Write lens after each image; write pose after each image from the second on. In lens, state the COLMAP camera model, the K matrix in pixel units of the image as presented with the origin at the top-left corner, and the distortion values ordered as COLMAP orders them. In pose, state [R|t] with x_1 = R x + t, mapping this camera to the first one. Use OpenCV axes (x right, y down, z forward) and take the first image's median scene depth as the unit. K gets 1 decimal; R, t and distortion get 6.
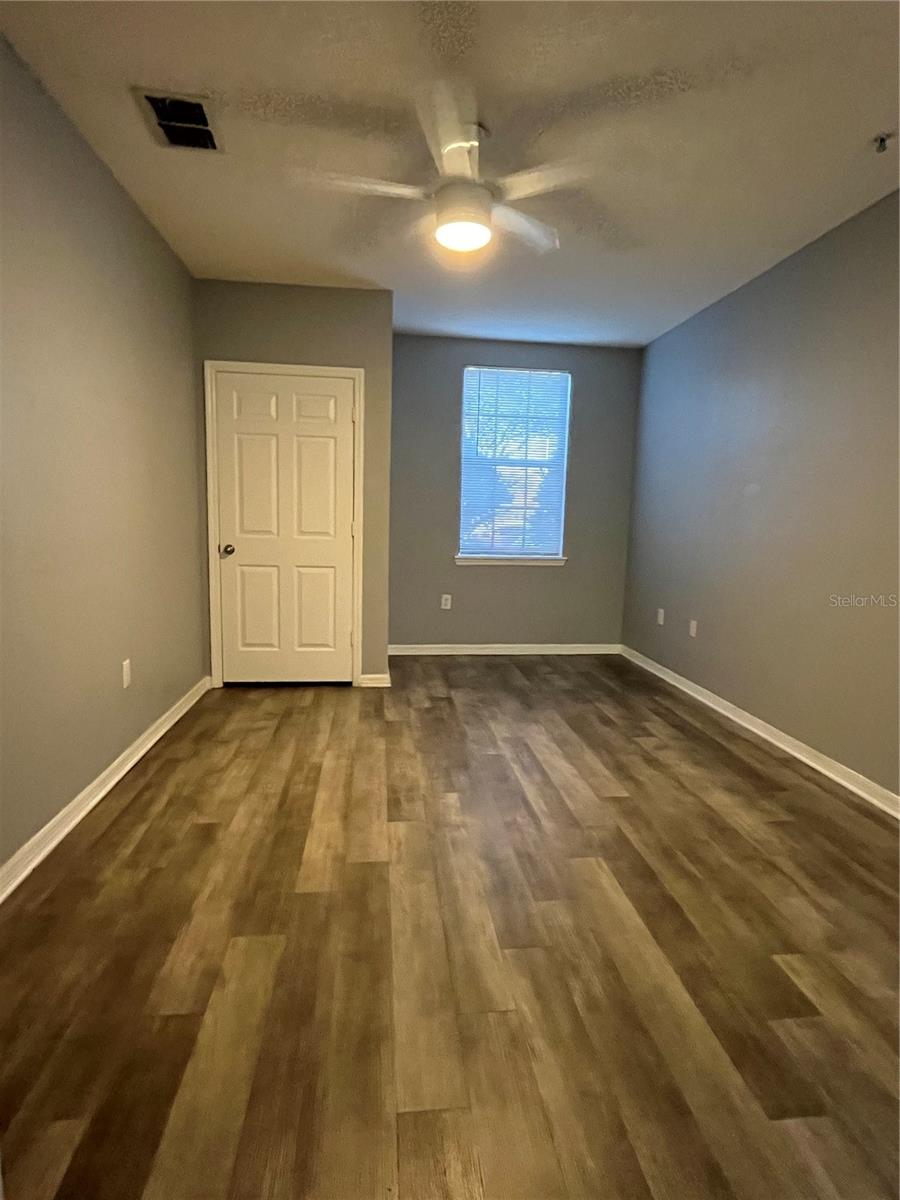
lens RADIAL K [[629.7, 0, 450.4], [0, 629.7, 601.1], [0, 0, 1]] dist [-0.002670, -0.000534]
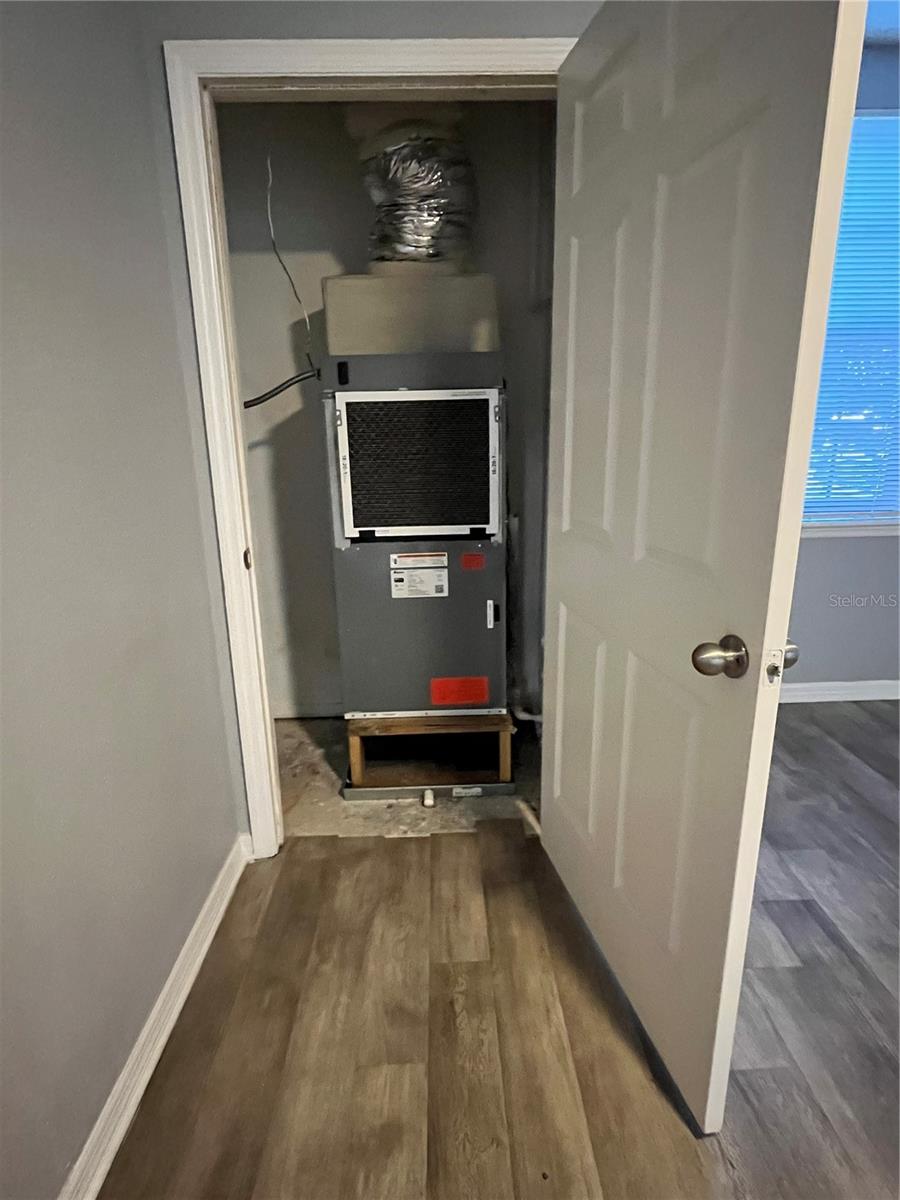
lens RADIAL K [[629.7, 0, 452.8], [0, 629.7, 605.9], [0, 0, 1]] dist [-0.002670, -0.000534]
pose [[0.994971, -0.020229, -0.098095, -0.262766], [0.032736, 0.991283, 0.127621, -0.139455], [0.094658, -0.130190, 0.986960, 0.822270]]
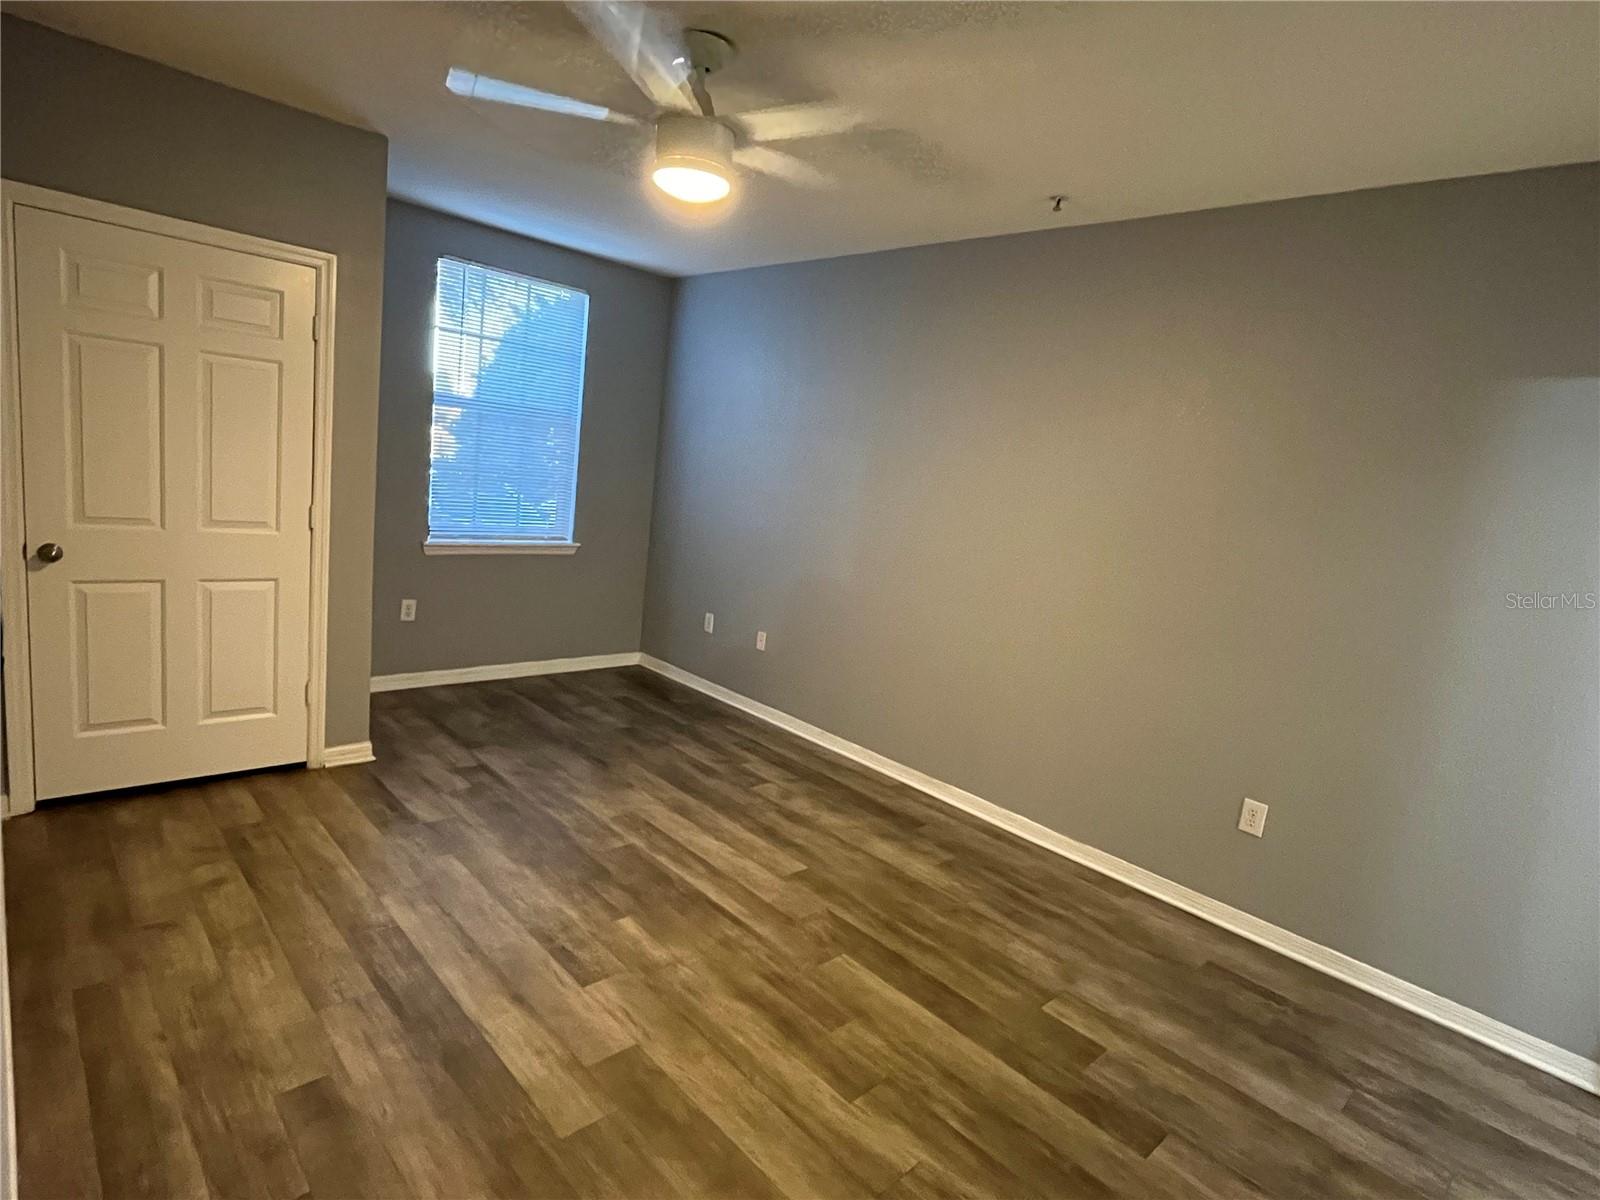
lens RADIAL K [[839.6, 0, 795.9], [0, 839.6, 603.1], [0, 0, 1]] dist [-0.002670, -0.000534]
pose [[0.796379, -0.037823, 0.603614, -0.383615], [-0.006454, 0.997454, 0.071016, -0.128620], [-0.604764, -0.060451, 0.794107, 0.096224]]
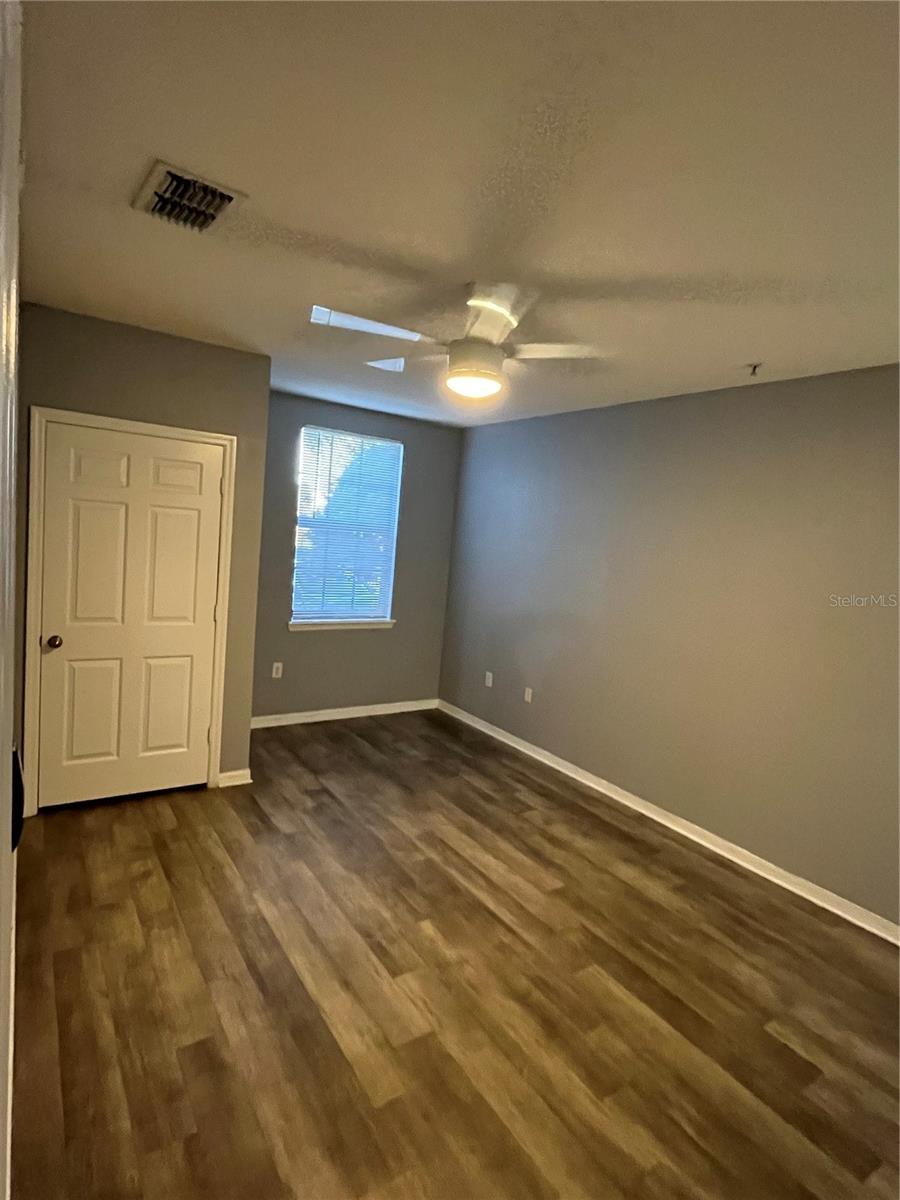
lens RADIAL K [[629.7, 0, 450.3], [0, 629.7, 595.9], [0, 0, 1]] dist [-0.002670, -0.000534]
pose [[0.885563, 0.001229, 0.464517, -0.382218], [0.003237, 0.999956, -0.008816, -0.180033], [-0.464507, 0.009311, 0.885520, 0.090057]]
